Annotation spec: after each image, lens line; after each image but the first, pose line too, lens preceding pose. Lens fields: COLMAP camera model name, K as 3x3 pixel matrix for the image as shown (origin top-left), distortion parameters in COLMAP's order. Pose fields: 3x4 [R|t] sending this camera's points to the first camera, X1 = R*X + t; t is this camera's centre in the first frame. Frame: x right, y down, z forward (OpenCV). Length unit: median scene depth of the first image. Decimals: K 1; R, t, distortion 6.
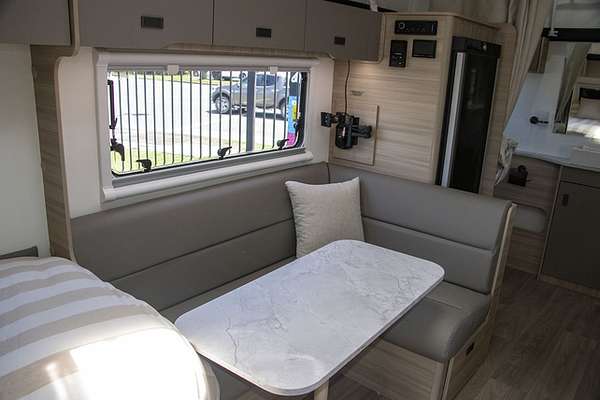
lens RADIAL K [[499.2, 0, 297.4], [0, 499.2, 207.7], [0, 0, 1]] dist [-0.168308, 0.131699]
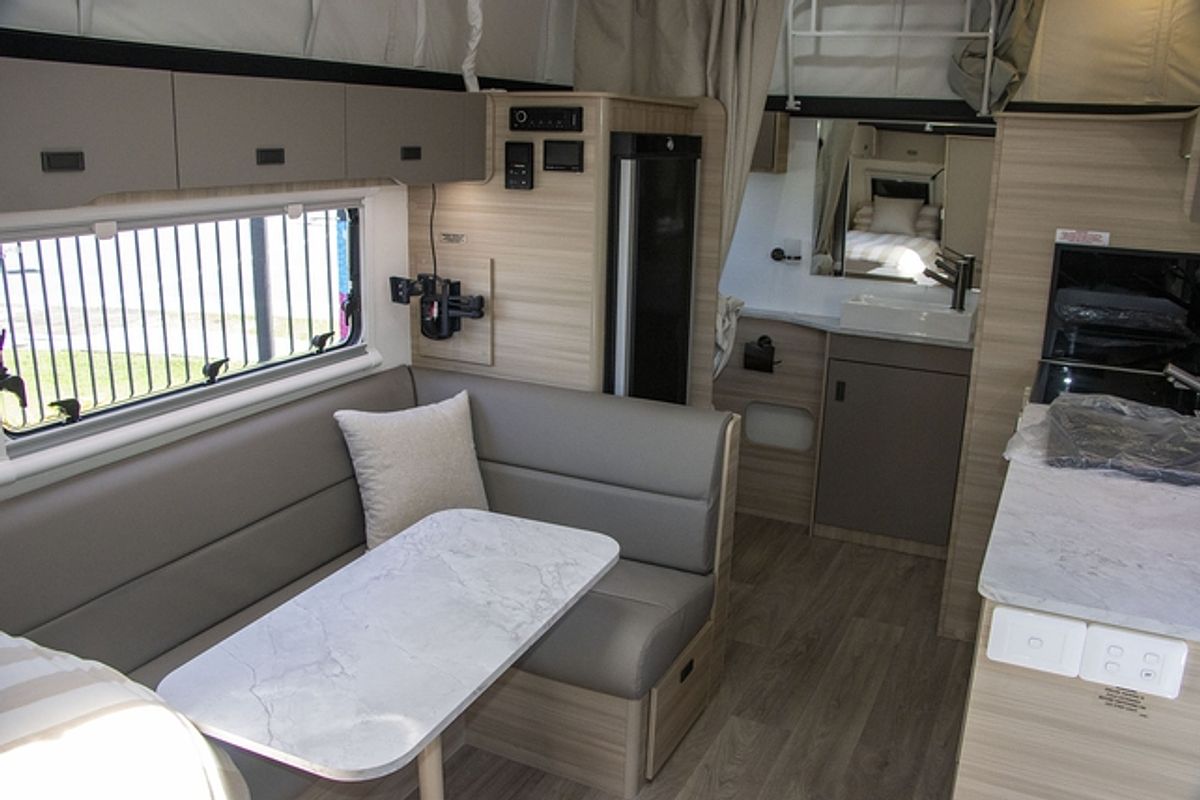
lens RADIAL K [[998.4, 0, 594.8], [0, 998.4, 415.5], [0, 0, 1]] dist [-0.168308, 0.131699]
pose [[0.971998, -0.091313, 0.216521, 0.019069], [0.092781, 0.995681, 0.003397, -0.025416], [-0.215896, 0.016787, 0.976272, -0.125672]]
